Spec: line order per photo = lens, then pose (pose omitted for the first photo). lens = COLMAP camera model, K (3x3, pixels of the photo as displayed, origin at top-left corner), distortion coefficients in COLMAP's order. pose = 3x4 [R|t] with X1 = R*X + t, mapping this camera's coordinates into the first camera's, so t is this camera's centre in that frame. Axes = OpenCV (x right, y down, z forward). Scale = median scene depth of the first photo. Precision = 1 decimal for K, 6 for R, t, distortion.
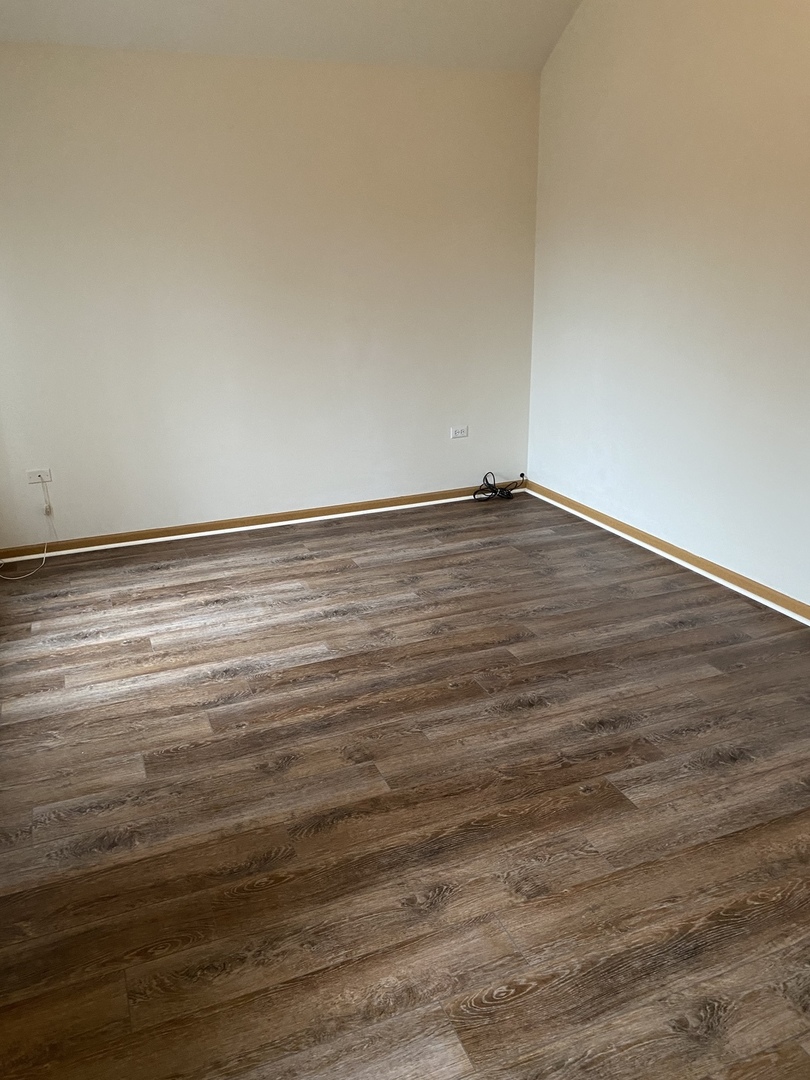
lens RADIAL K [[819.2, 0, 408.7], [0, 819.2, 542.5], [0, 0, 1]] dist [0.034403, -0.039037]
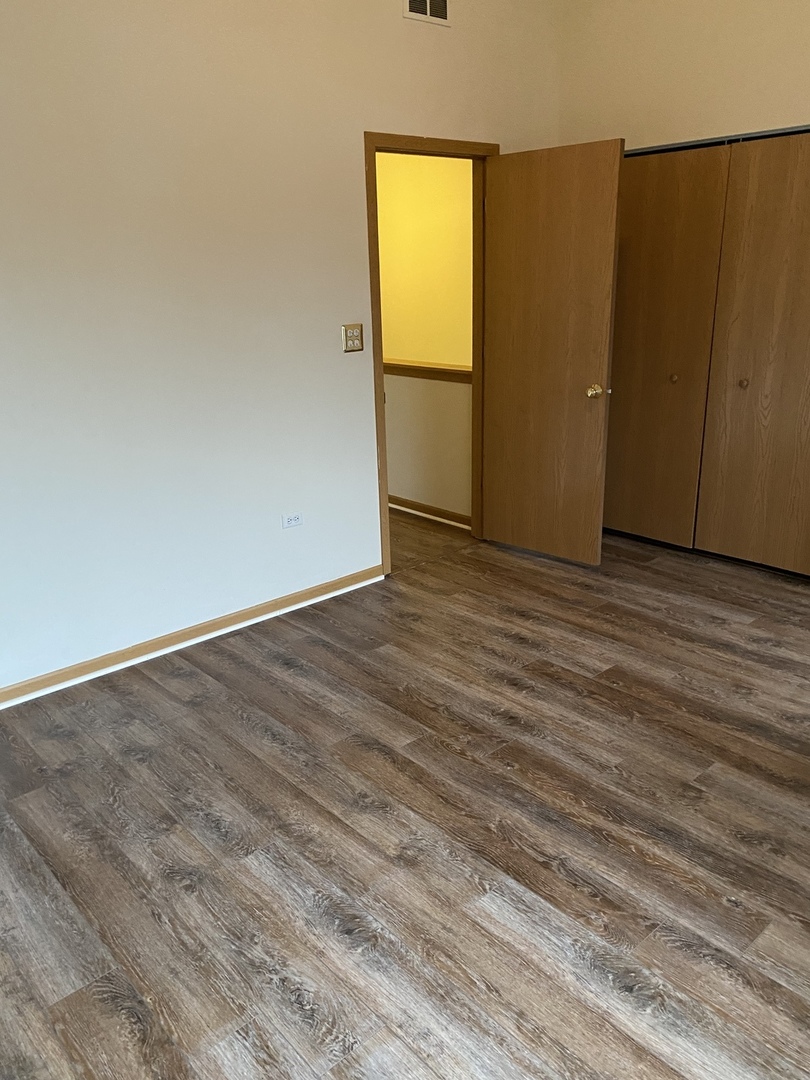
lens RADIAL K [[819.2, 0, 408.7], [0, 819.2, 542.5], [0, 0, 1]] dist [0.034403, -0.039037]
pose [[-0.323781, -0.281953, 0.903143, -0.669110], [0.342379, 0.854954, 0.389654, -0.429333], [-0.882010, 0.435380, -0.180283, 1.216861]]
